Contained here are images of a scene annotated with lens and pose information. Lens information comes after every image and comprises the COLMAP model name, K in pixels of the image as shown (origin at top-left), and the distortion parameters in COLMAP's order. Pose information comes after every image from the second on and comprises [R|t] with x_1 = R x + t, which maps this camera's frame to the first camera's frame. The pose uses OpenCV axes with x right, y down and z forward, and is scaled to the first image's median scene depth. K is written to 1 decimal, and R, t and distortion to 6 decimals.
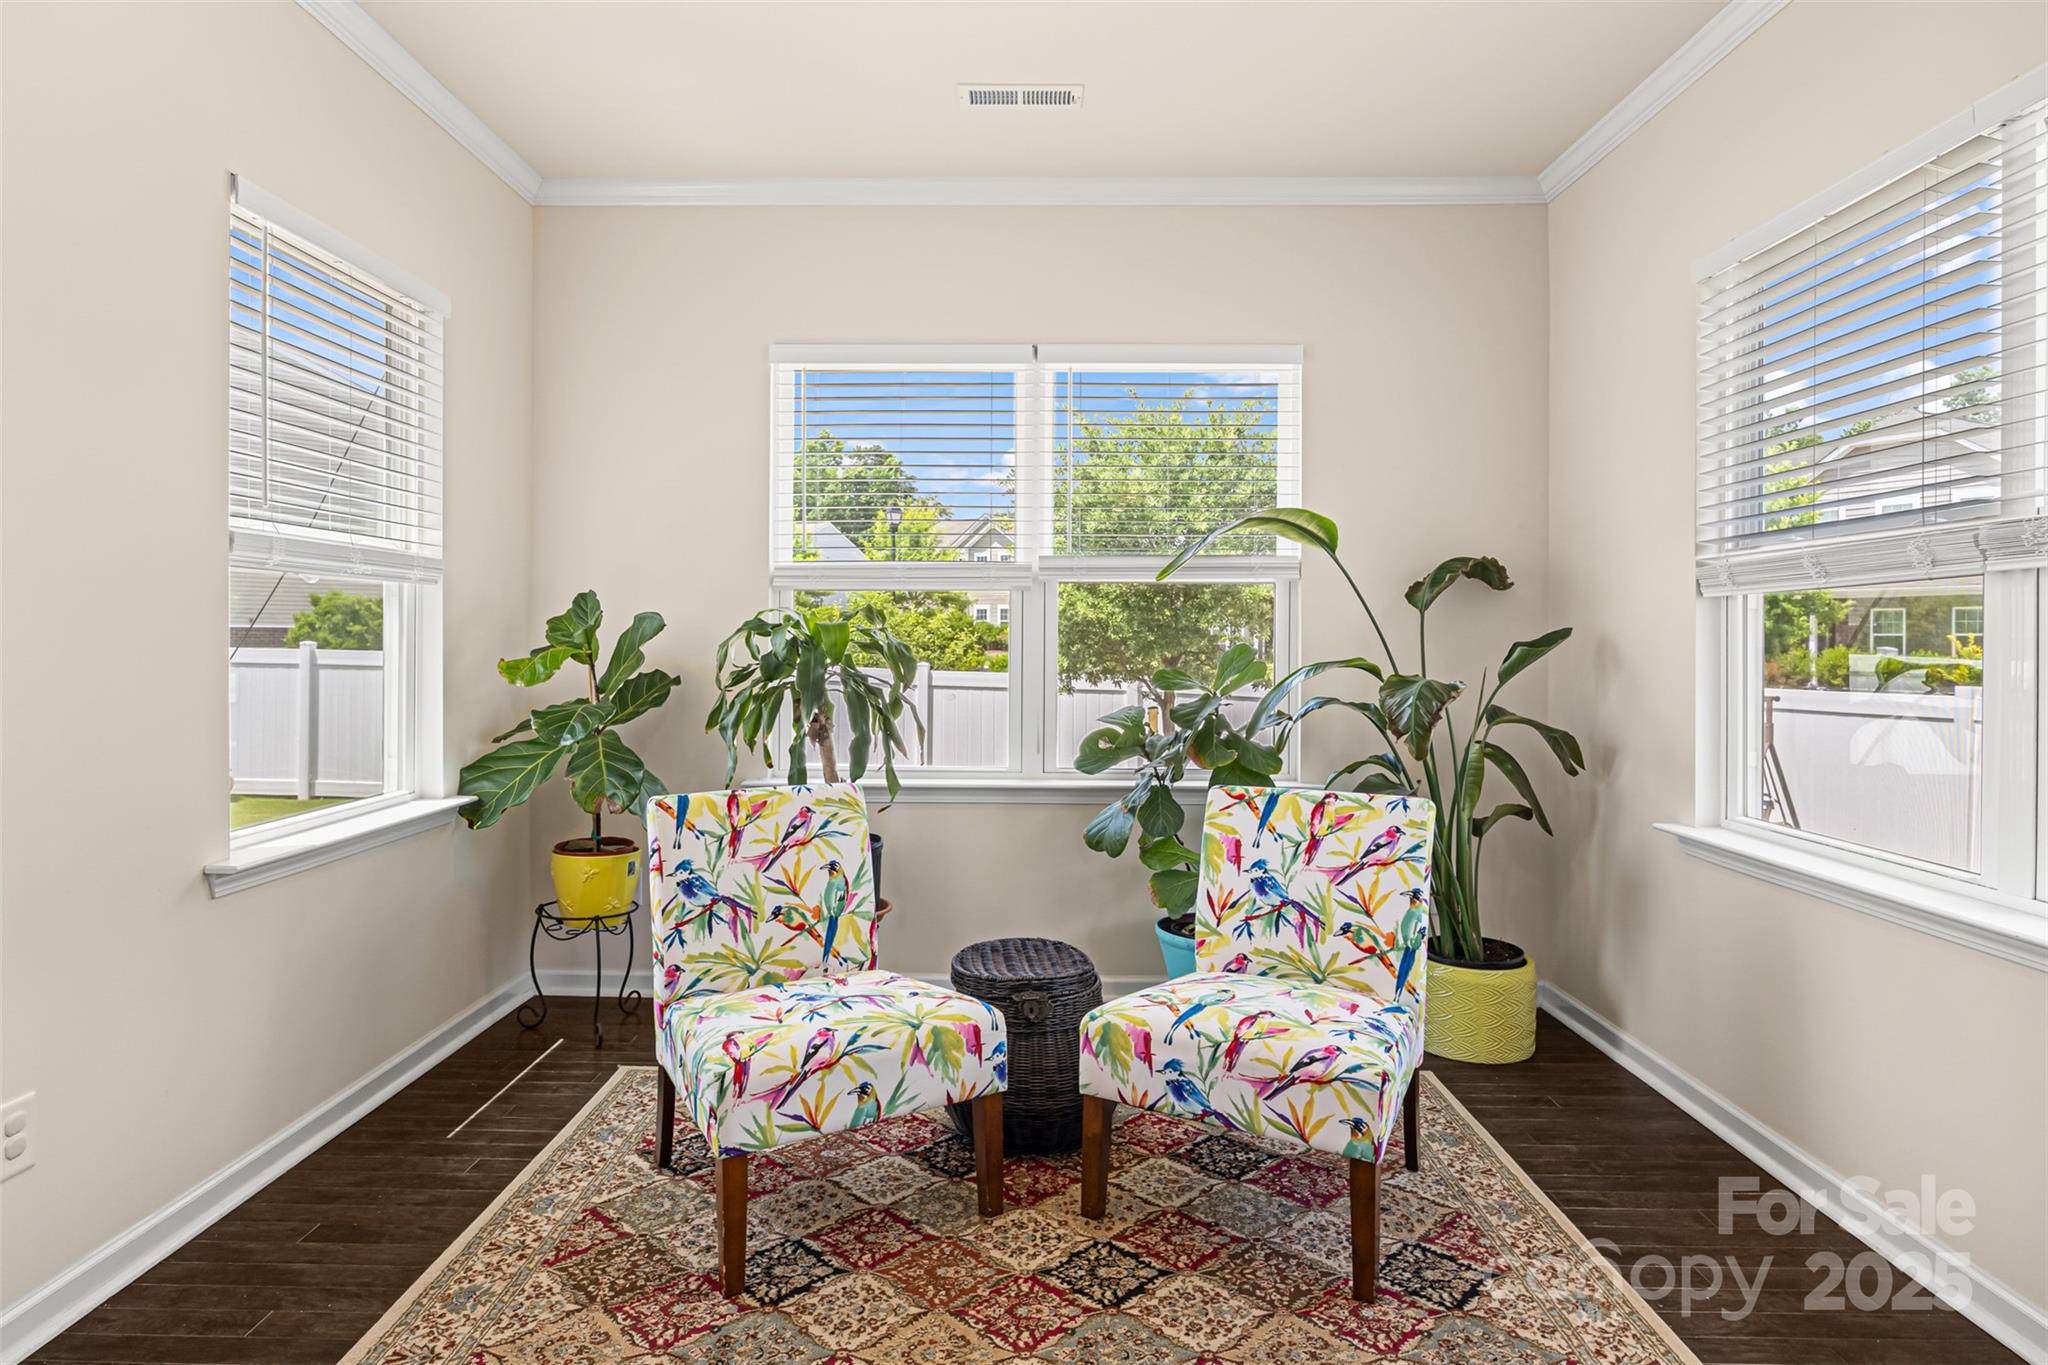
lens RADIAL K [[1139.3, 0, 1009.7], [0, 1139.3, 646.8], [0, 0, 1]] dist [-0.005177, -0.002277]
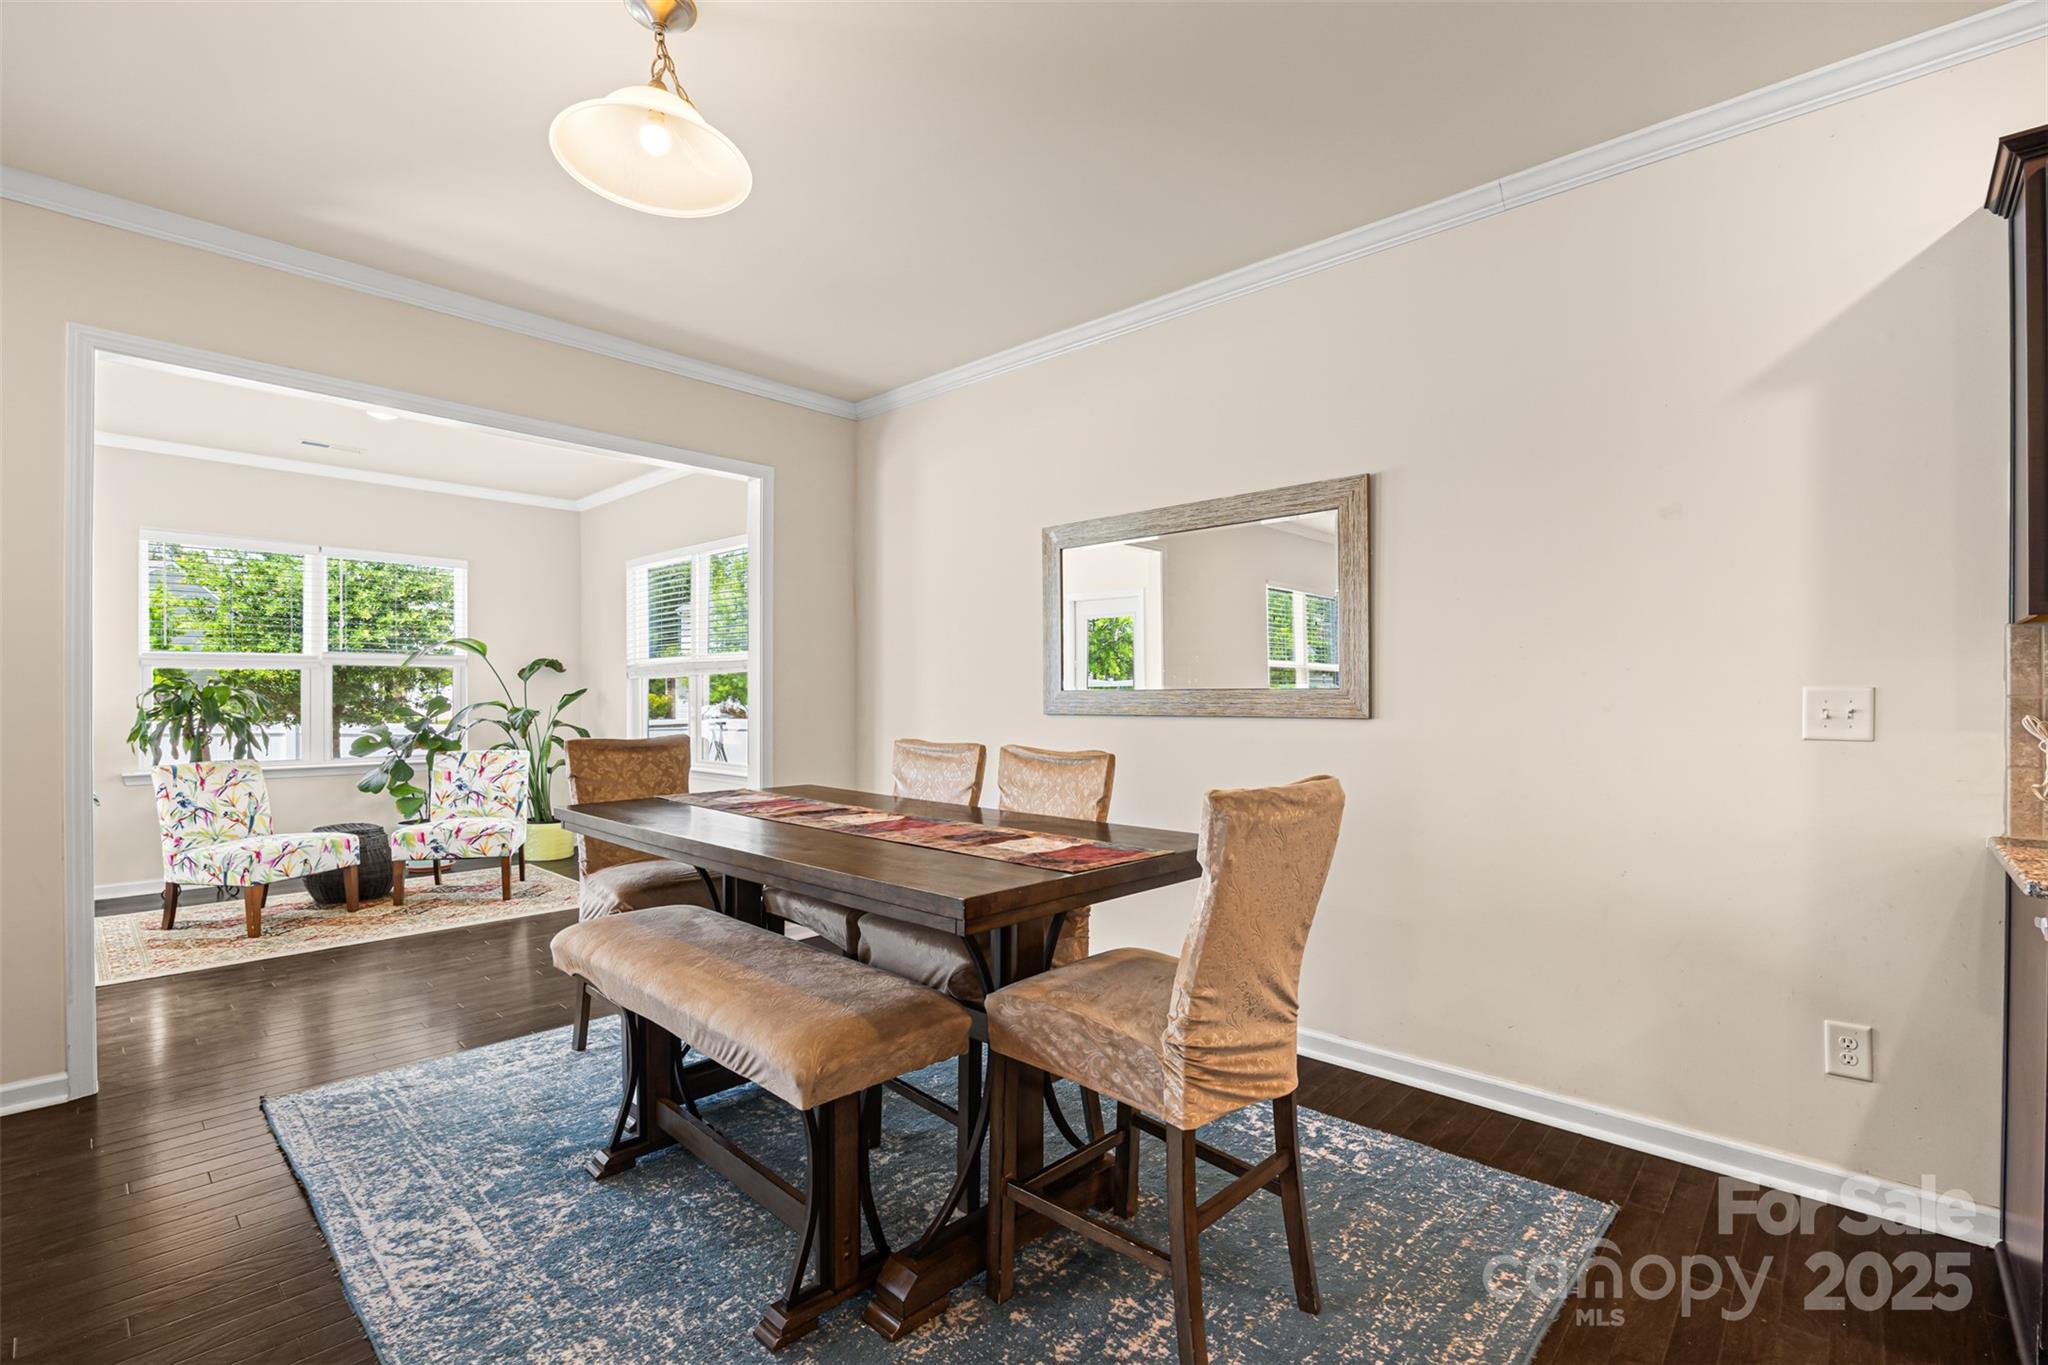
lens RADIAL K [[917.2, 0, 1017.5], [0, 917.2, 692.2], [0, 0, 1]] dist [-0.018458, 0.000802]
pose [[0.668682, -0.001767, 0.743546, -0.489962], [0.006906, 0.999969, -0.003834, 0.007527], [-0.743516, 0.007698, 0.668674, -1.386849]]
